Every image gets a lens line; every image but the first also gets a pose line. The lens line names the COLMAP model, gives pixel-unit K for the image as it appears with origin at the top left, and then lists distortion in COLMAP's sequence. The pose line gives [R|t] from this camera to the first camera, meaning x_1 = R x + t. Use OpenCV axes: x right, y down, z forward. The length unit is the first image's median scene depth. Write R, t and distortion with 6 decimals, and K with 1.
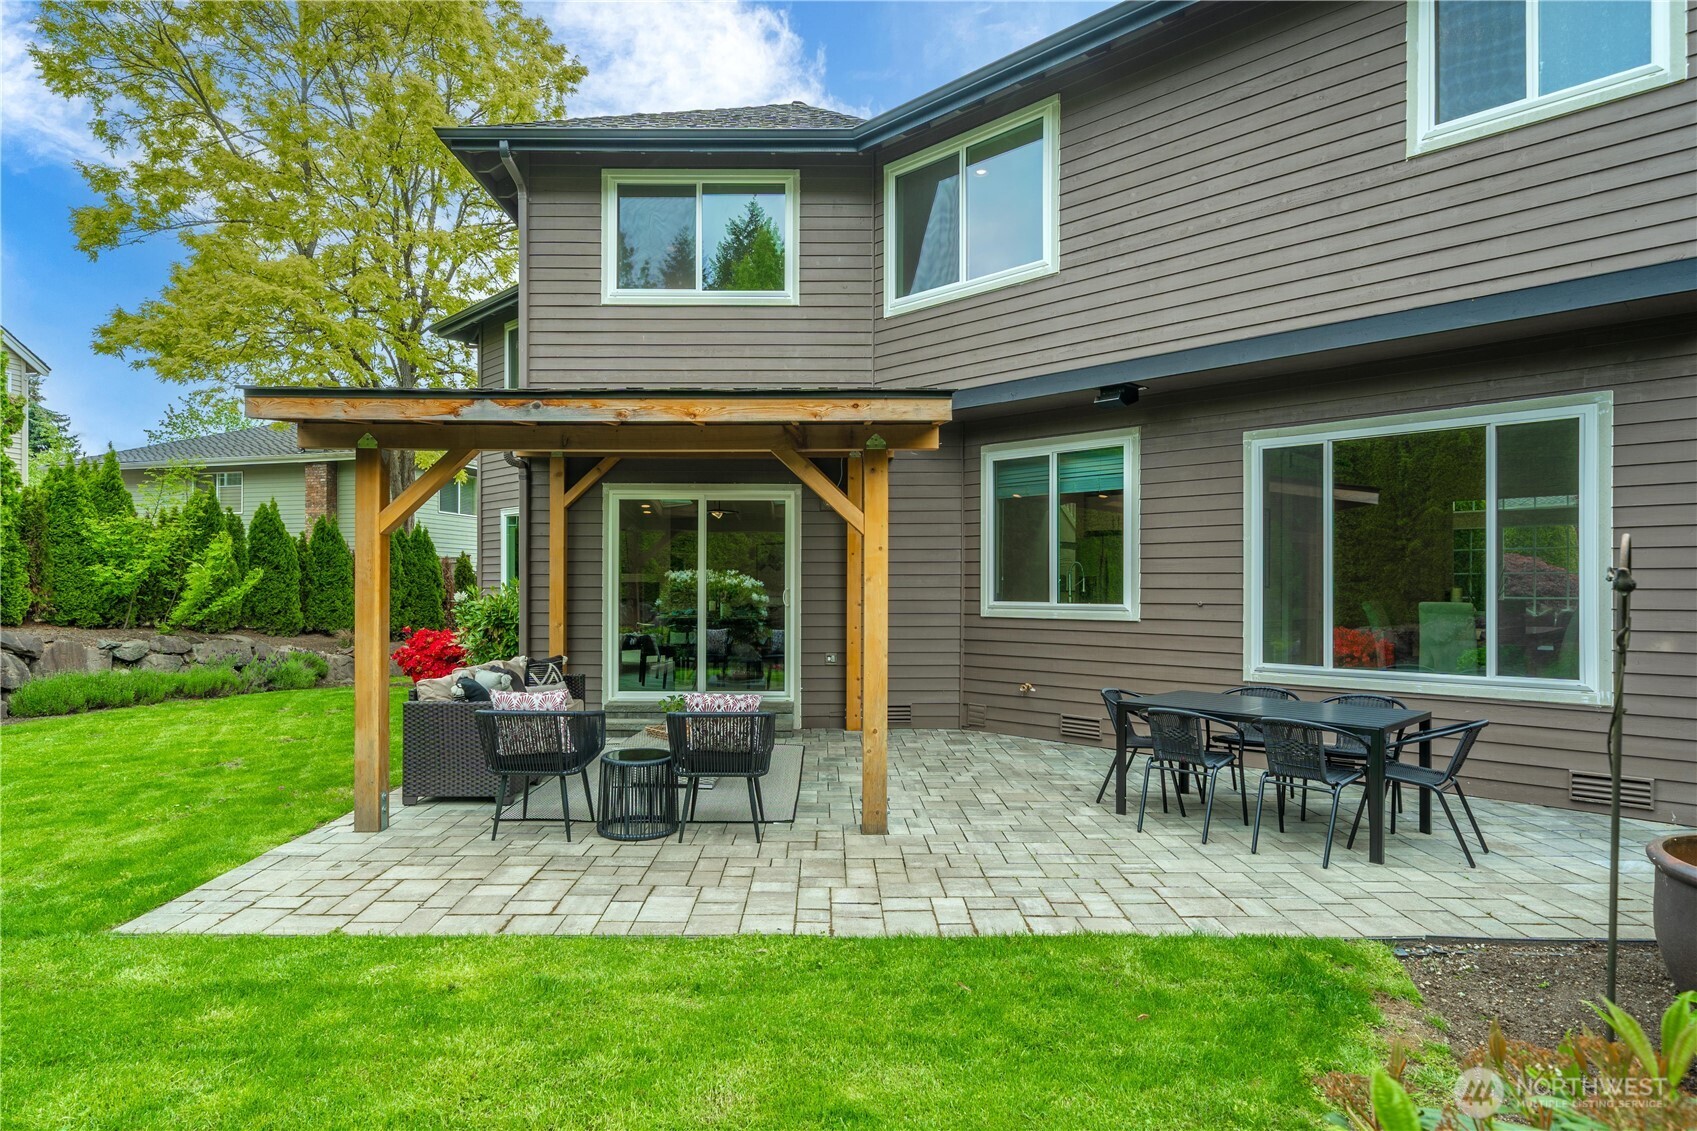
lens RADIAL K [[951.3, 0, 848.5], [0, 951.3, 565.5], [0, 0, 1]] dist [0.004142, 0.000717]
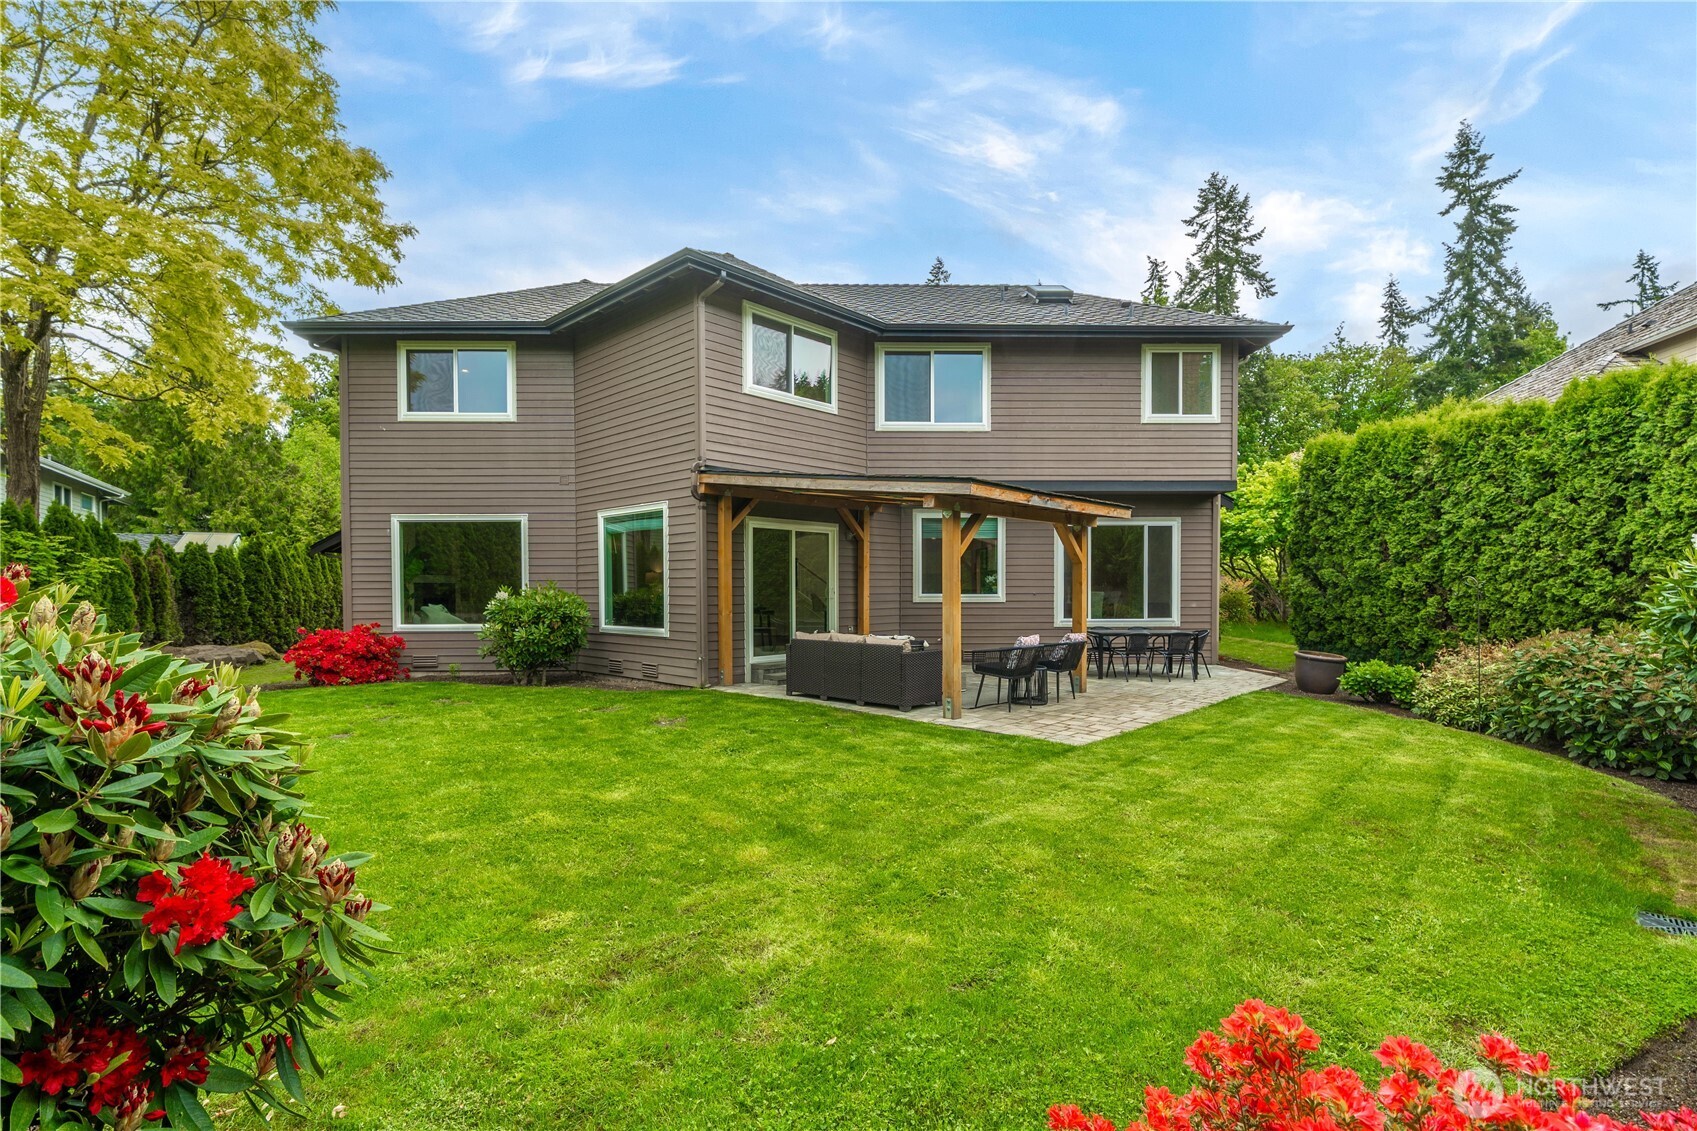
lens RADIAL K [[765.4, 0, 844.3], [0, 765.4, 577.0], [0, 0, 1]] dist [0.001425, 0.000086]
pose [[0.688114, 0.005268, 0.725583, -1.016379], [-0.008457, 0.999964, 0.000760, 0.004443], [-0.725553, -0.006659, 0.688134, 0.085085]]
